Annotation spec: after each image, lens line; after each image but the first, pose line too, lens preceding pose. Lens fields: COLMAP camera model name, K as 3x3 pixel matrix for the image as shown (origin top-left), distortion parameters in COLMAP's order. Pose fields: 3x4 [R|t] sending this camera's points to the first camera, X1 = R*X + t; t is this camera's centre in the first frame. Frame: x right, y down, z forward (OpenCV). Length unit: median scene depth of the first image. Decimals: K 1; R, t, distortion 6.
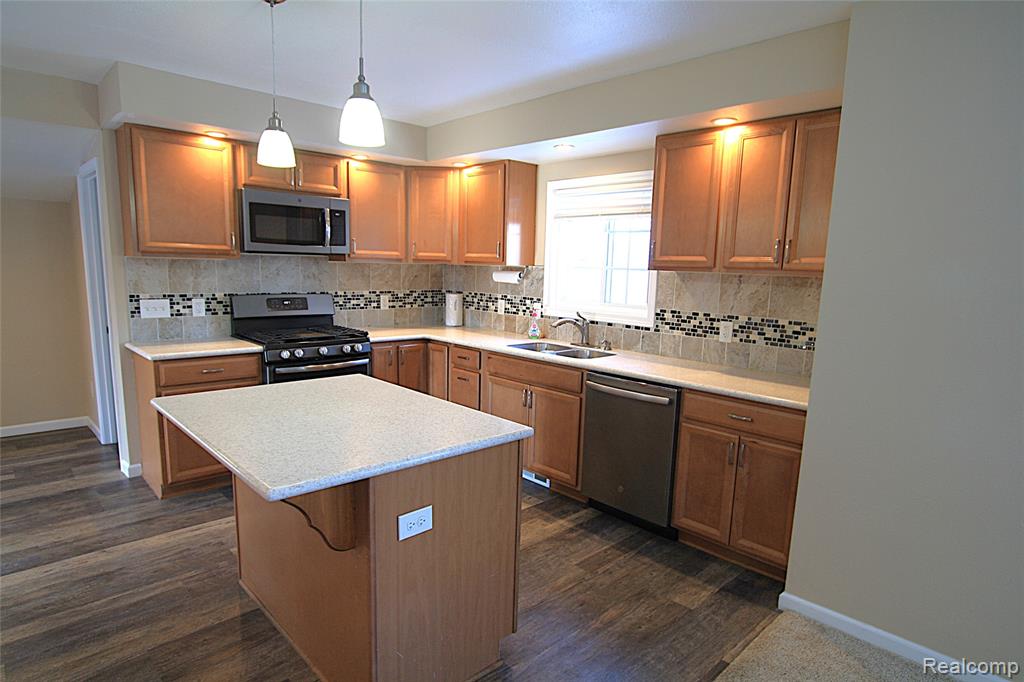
lens RADIAL K [[577.3, 0, 517.2], [0, 577.3, 360.9], [0, 0, 1]] dist [-0.019407, 0.003348]
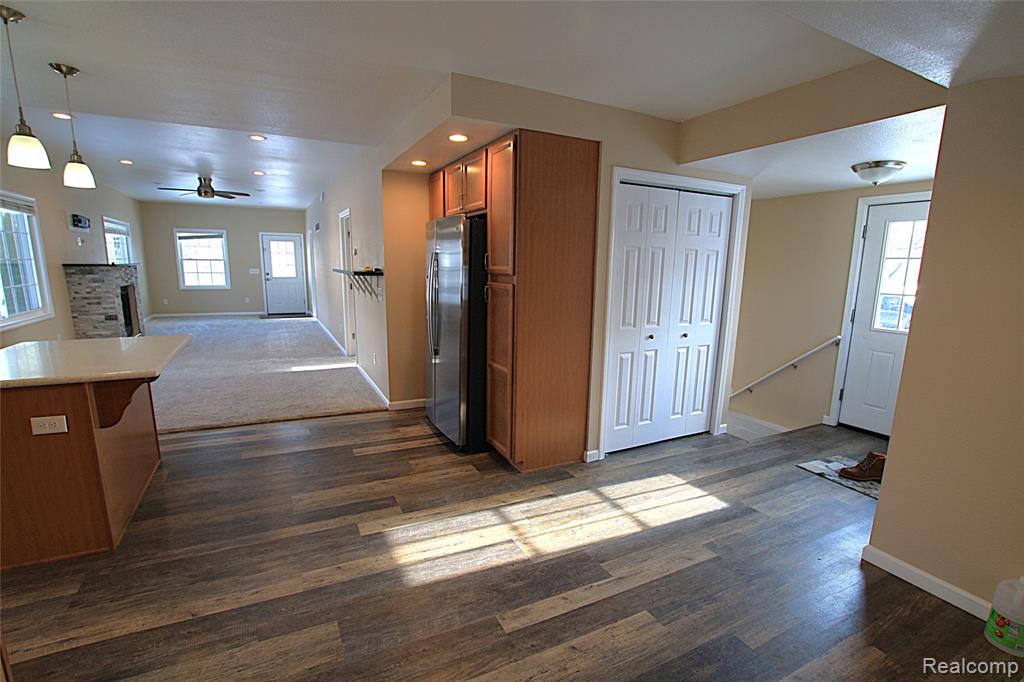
lens RADIAL K [[478.8, 0, 518.9], [0, 478.8, 359.9], [0, 0, 1]] dist [-0.032554, 0.003904]
pose [[-0.958916, -0.101934, 0.264744, -0.968412], [-0.000081, 0.933315, 0.359058, -0.183321], [-0.283689, 0.344285, -0.894979, 0.991512]]
